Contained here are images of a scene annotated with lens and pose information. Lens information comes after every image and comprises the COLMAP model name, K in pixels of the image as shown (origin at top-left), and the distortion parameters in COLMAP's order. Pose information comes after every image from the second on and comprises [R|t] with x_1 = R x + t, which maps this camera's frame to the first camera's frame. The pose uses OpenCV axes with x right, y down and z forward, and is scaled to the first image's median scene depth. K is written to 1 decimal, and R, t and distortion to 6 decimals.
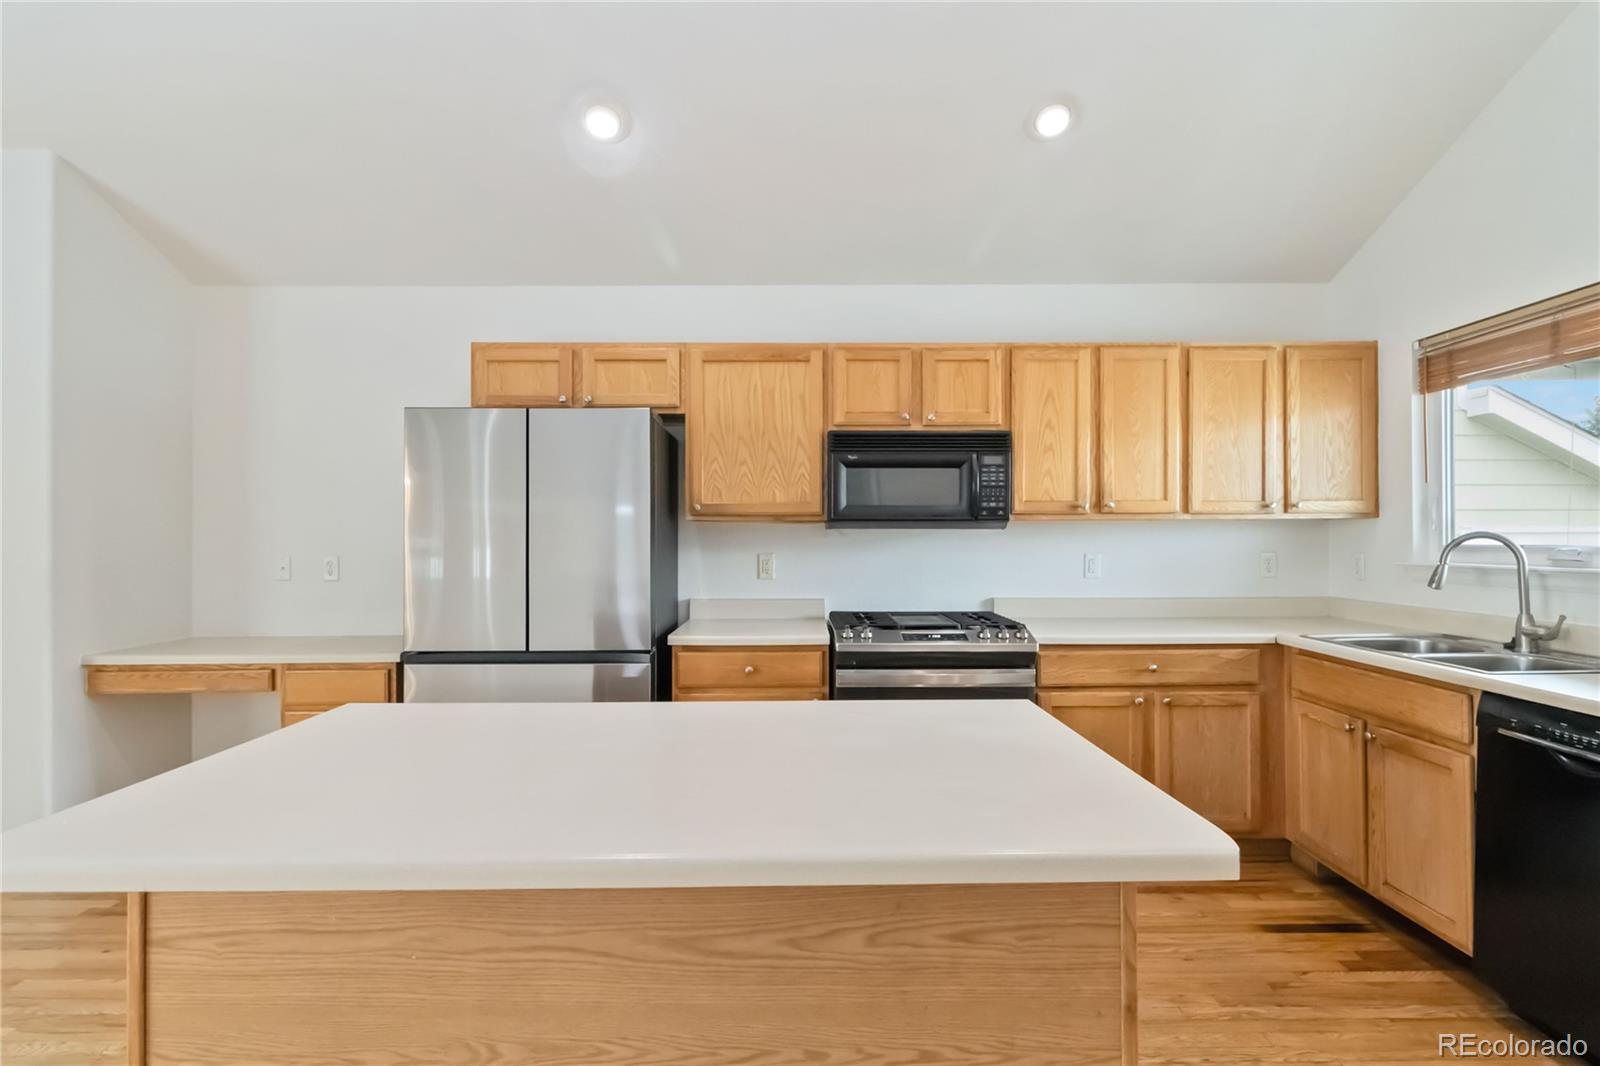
lens RADIAL K [[514.5, 0, 792.9], [0, 514.5, 533.9], [0, 0, 1]] dist [-0.000128, -0.000017]
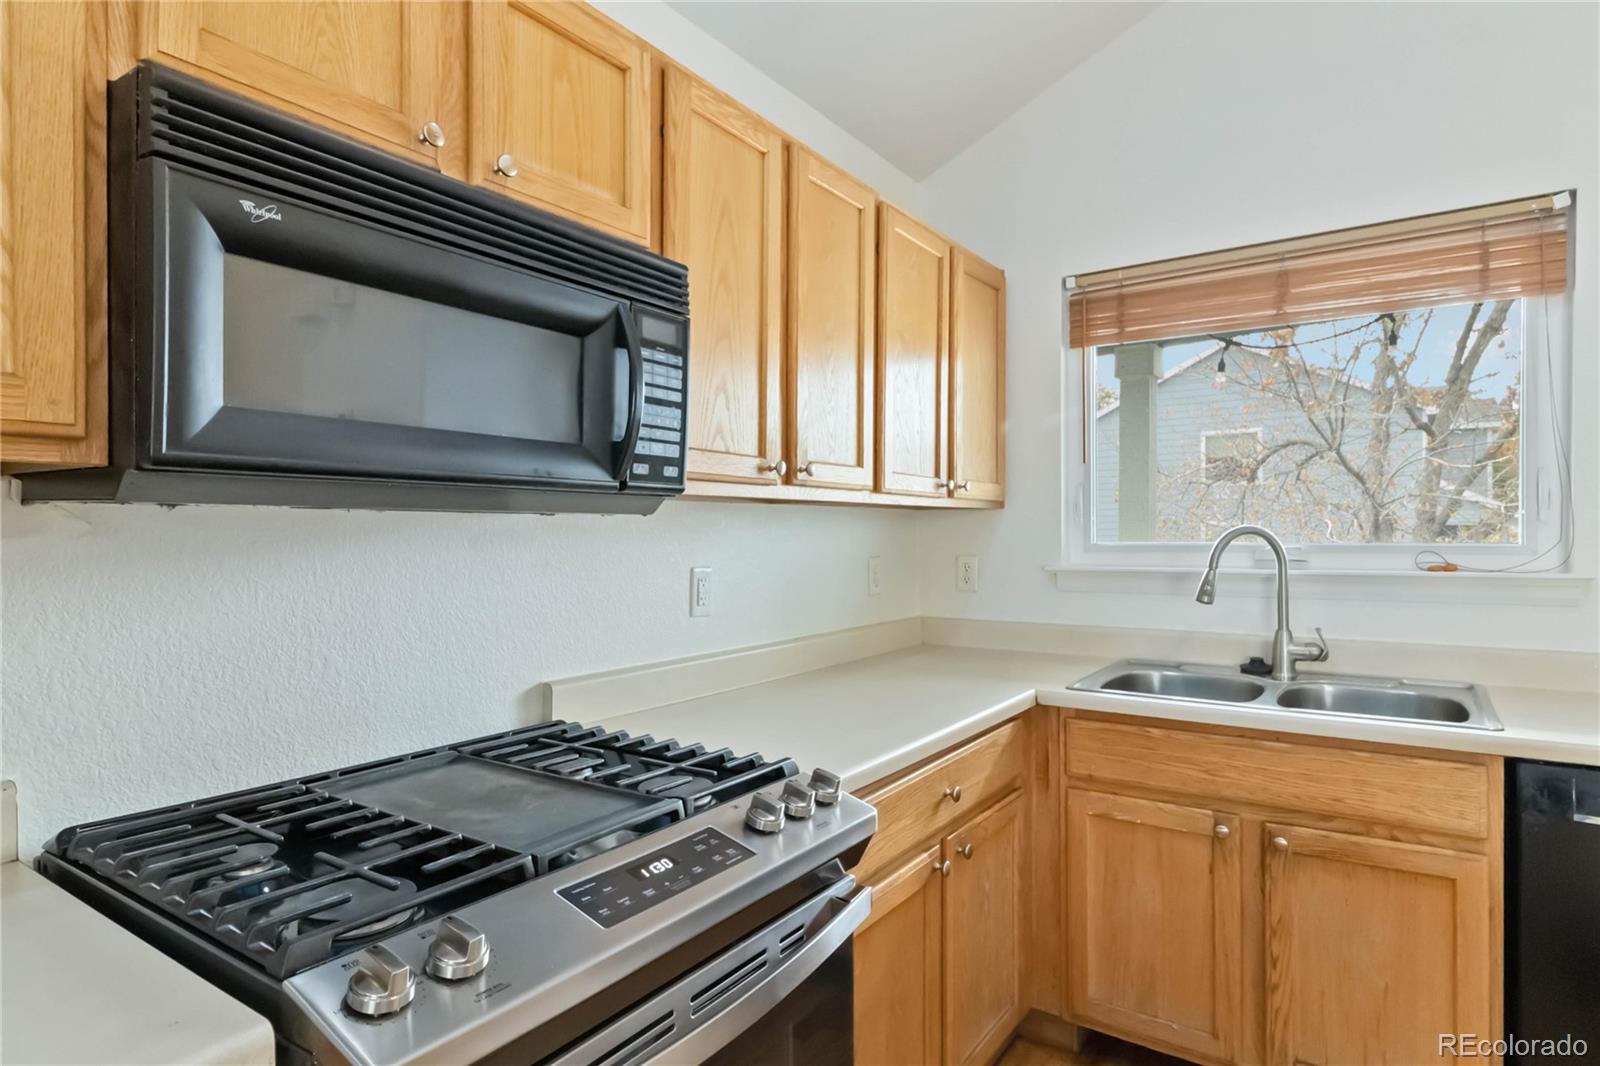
lens RADIAL K [[869.5, 0, 793.1], [0, 869.5, 532.7], [0, 0, 1]] dist [-0.007717, 0.000096]
pose [[0.587508, -0.001807, 0.809217, -0.068852], [0.000374, 0.999998, 0.001962, 0.002883], [-0.809219, -0.000850, 0.587507, 0.546206]]
